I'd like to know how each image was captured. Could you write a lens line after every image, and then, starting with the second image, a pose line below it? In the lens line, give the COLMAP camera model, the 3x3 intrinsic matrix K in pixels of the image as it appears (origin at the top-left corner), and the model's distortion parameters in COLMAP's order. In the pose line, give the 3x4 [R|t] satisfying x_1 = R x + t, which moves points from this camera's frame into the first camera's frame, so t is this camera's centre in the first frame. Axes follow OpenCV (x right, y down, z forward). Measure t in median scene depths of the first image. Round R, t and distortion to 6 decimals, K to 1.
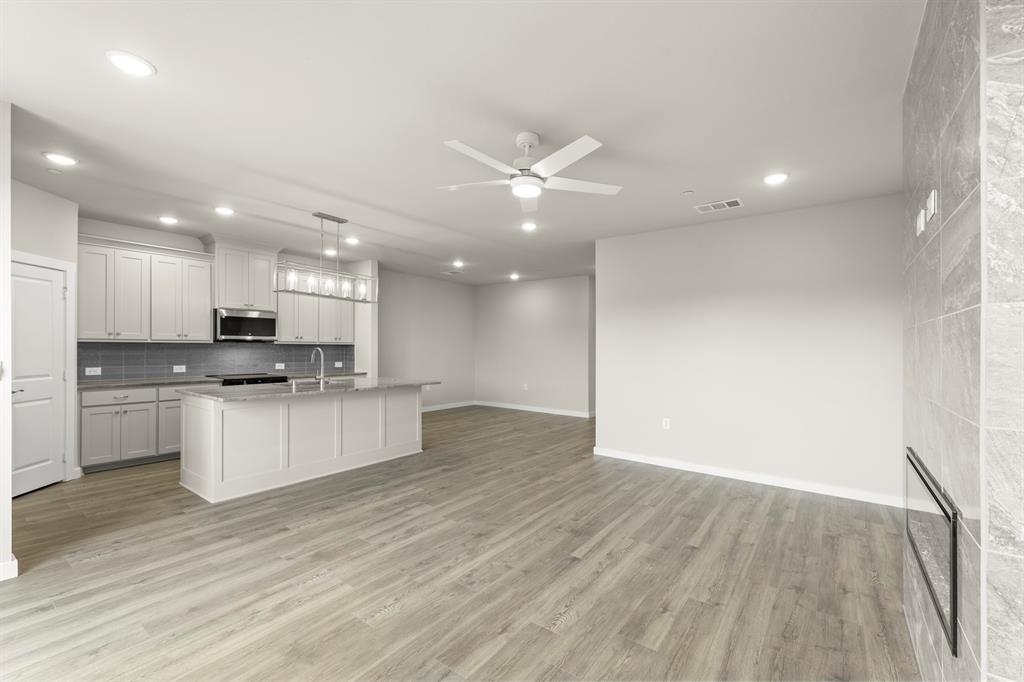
lens RADIAL K [[435.5, 0, 511.5], [0, 435.5, 344.1], [0, 0, 1]] dist [-0.017986, -0.000081]
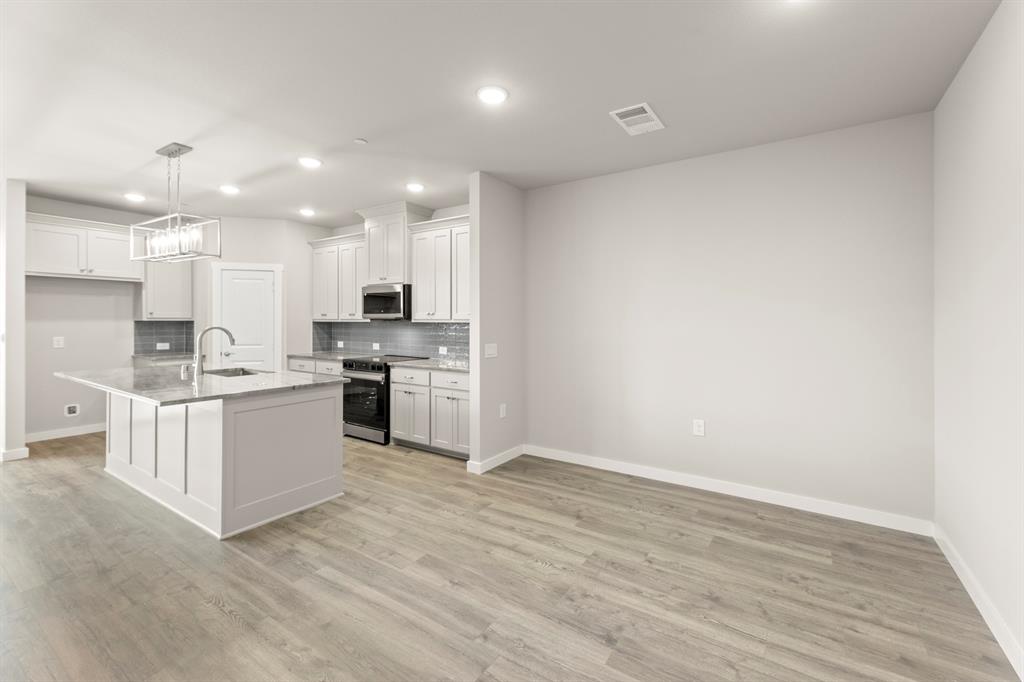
lens RADIAL K [[415.8, 0, 530.5], [0, 415.8, 324.1], [0, 0, 1]] dist [0.007053, 0.000064]
pose [[0.082652, -0.003950, -0.996571, 0.294465], [0.000761, 0.999992, -0.003901, 0.006849], [0.996578, -0.000436, 0.082655, 1.319537]]
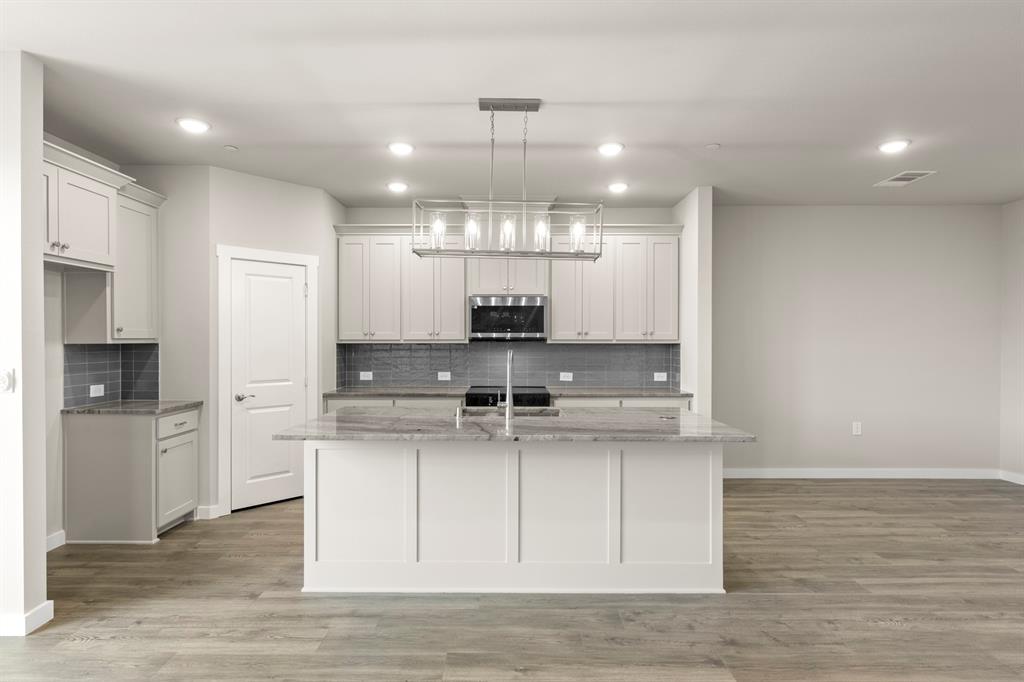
lens RADIAL K [[525.2, 0, 509.4], [0, 525.2, 349.6], [0, 0, 1]] dist [0.002815, 0.000250]
pose [[0.591350, 0.001702, -0.806414, 0.086173], [0.009824, 0.999908, 0.009315, 0.000883], [0.806356, -0.013431, 0.591279, 0.529730]]
